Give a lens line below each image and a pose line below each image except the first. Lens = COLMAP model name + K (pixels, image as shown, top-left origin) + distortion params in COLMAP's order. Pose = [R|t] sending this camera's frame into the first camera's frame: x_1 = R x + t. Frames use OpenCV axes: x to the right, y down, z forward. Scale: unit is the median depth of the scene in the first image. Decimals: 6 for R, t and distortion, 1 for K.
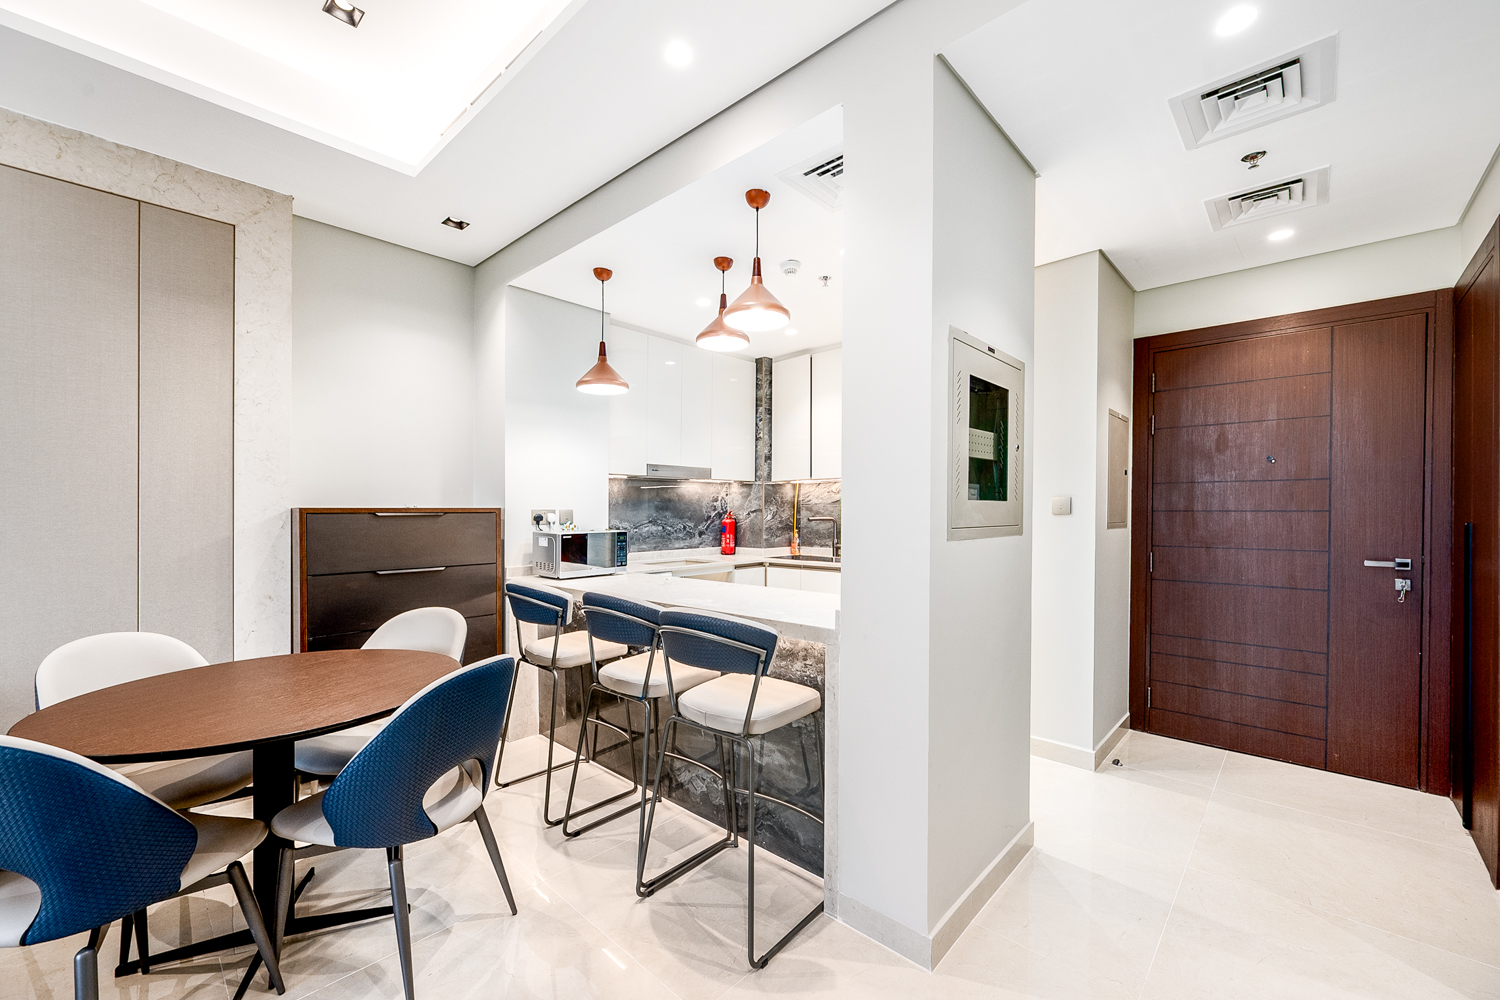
lens RADIAL K [[607.5, 0, 754.4], [0, 607.5, 499.5], [0, 0, 1]] dist [0.000055, -0.000034]
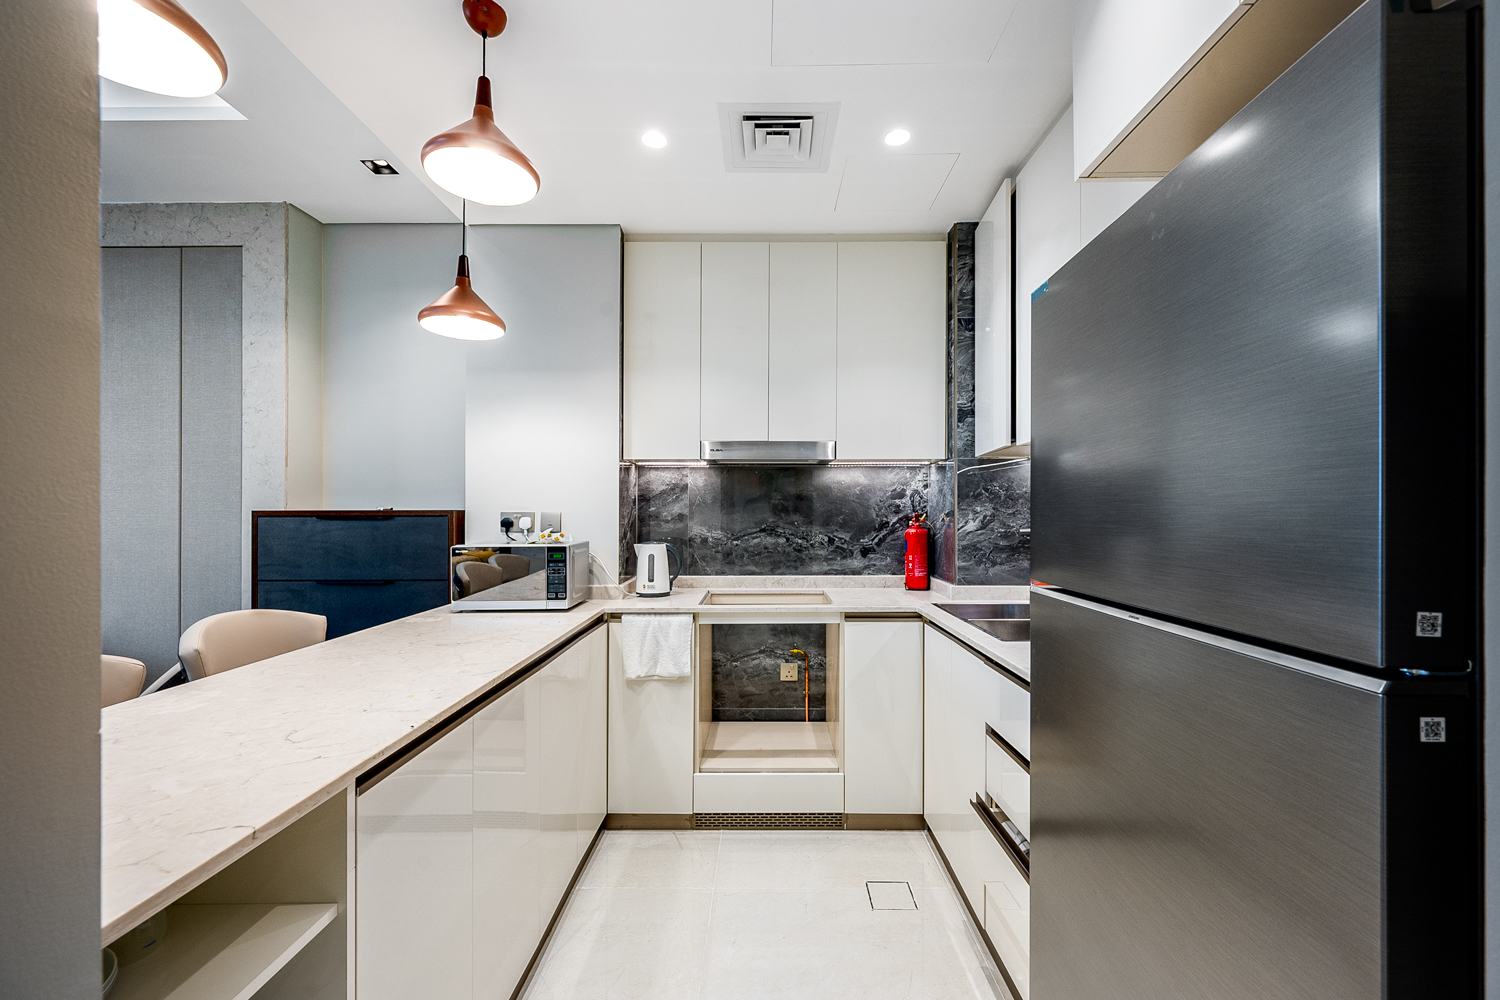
lens RADIAL K [[607.5, 0, 754.4], [0, 607.5, 499.5], [0, 0, 1]] dist [0.000055, -0.000034]
pose [[0.672067, -0.014696, -0.740344, 0.301188], [0.014095, 0.999876, -0.007053, 0.007661], [0.740356, -0.005696, 0.672191, 0.536982]]
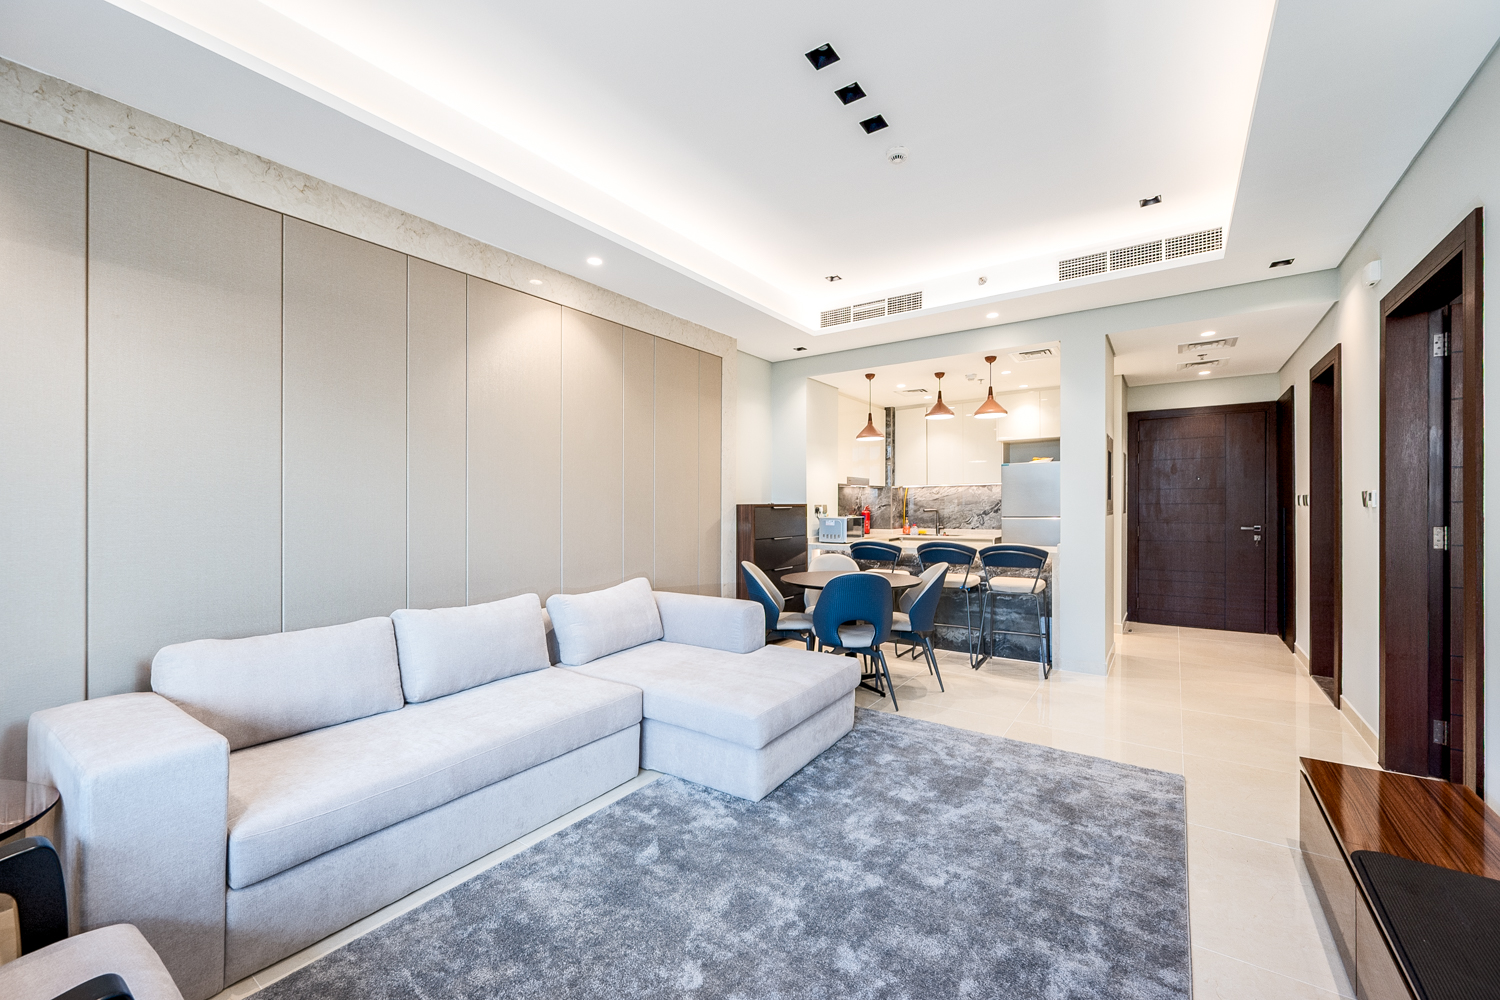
lens RADIAL K [[607.1, 0, 747.6], [0, 607.1, 492.4], [0, 0, 1]] dist [0.000577, -0.000010]
pose [[0.991026, -0.002104, 0.133653, -0.582693], [0.002745, 0.999986, -0.004612, -0.008693], [-0.133642, 0.004937, 0.991017, -0.513982]]
